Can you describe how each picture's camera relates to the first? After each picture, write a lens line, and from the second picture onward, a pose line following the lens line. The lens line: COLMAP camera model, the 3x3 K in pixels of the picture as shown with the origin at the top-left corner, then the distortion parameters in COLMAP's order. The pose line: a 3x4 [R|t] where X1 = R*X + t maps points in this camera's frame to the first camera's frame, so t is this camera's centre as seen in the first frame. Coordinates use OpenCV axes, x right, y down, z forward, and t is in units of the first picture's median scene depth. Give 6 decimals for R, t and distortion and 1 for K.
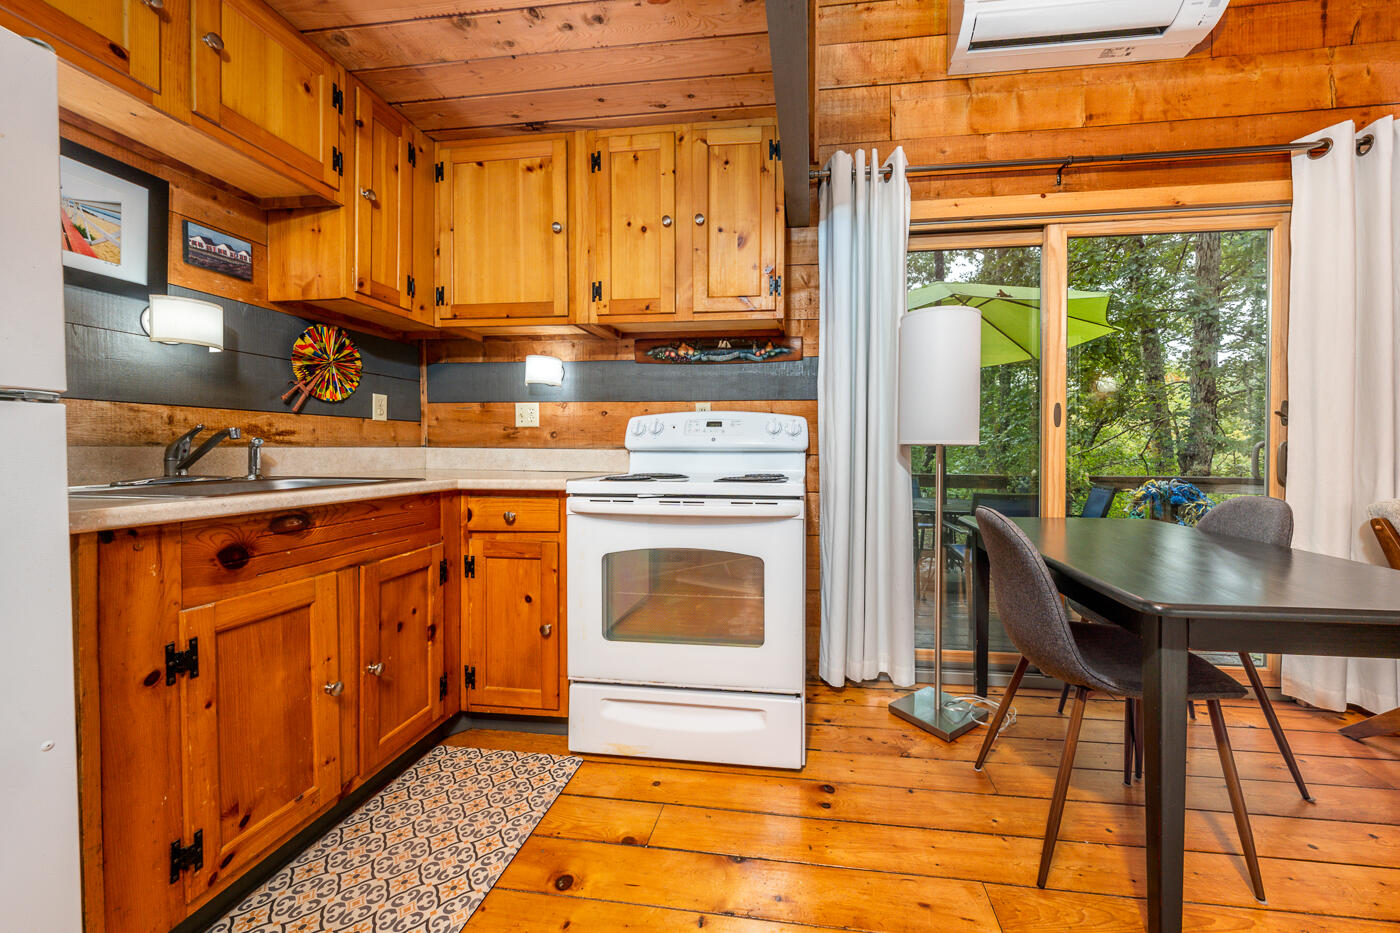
lens RADIAL K [[497.8, 0, 750.9], [0, 497.8, 453.3], [0, 0, 1]] dist [-0.005392, 0.000255]
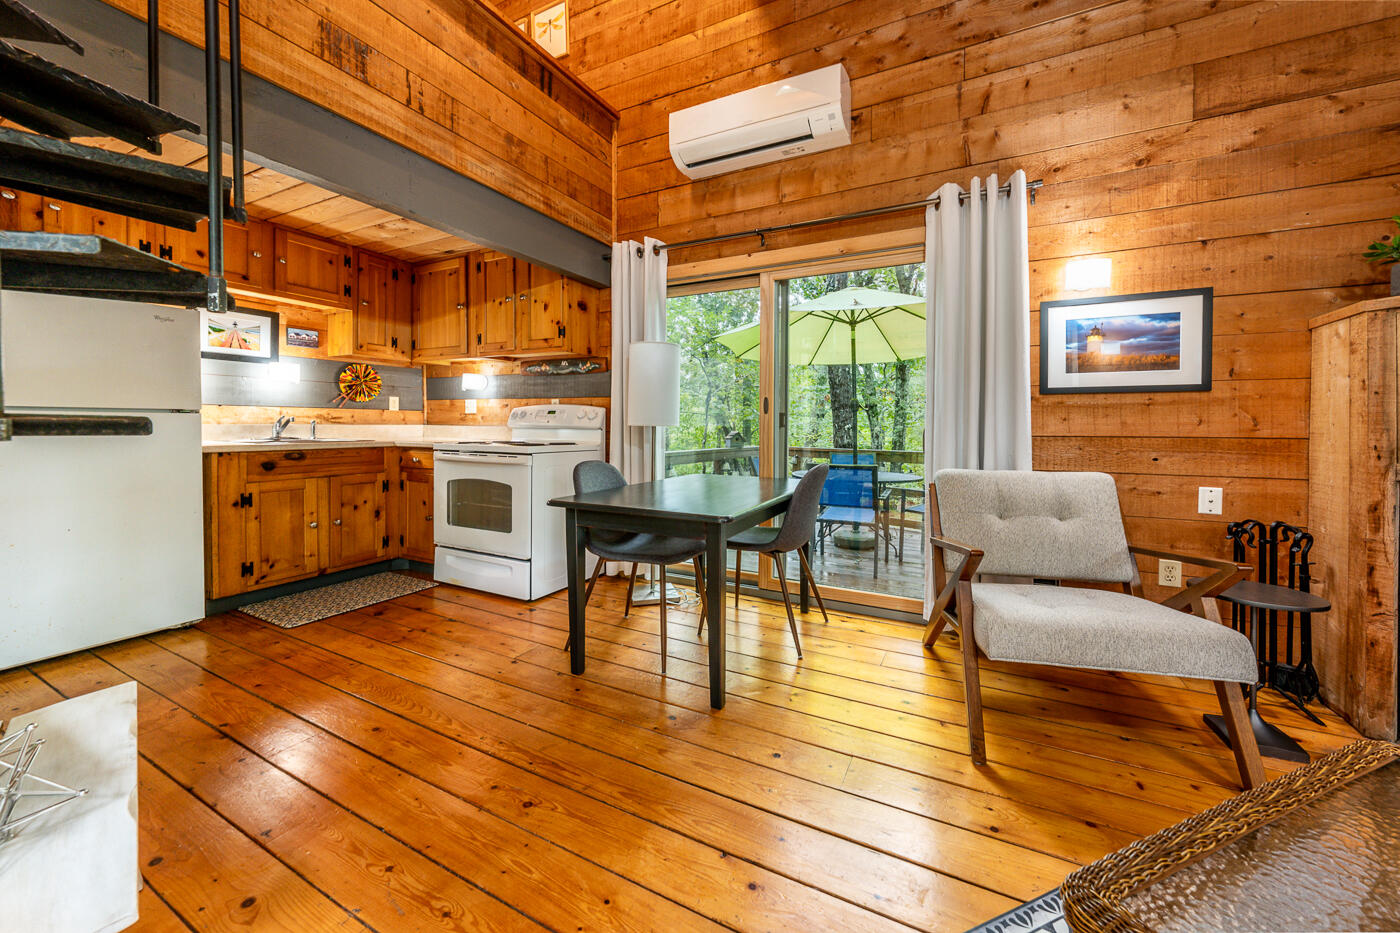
lens RADIAL K [[487.3, 0, 765.9], [0, 487.3, 428.8], [0, 0, 1]] dist [-0.007364, 0.000727]
pose [[0.962029, 0.009030, -0.272797, 1.237751], [-0.009622, 0.999953, -0.000831, -0.009849], [0.272777, 0.003424, 0.962071, -0.432652]]
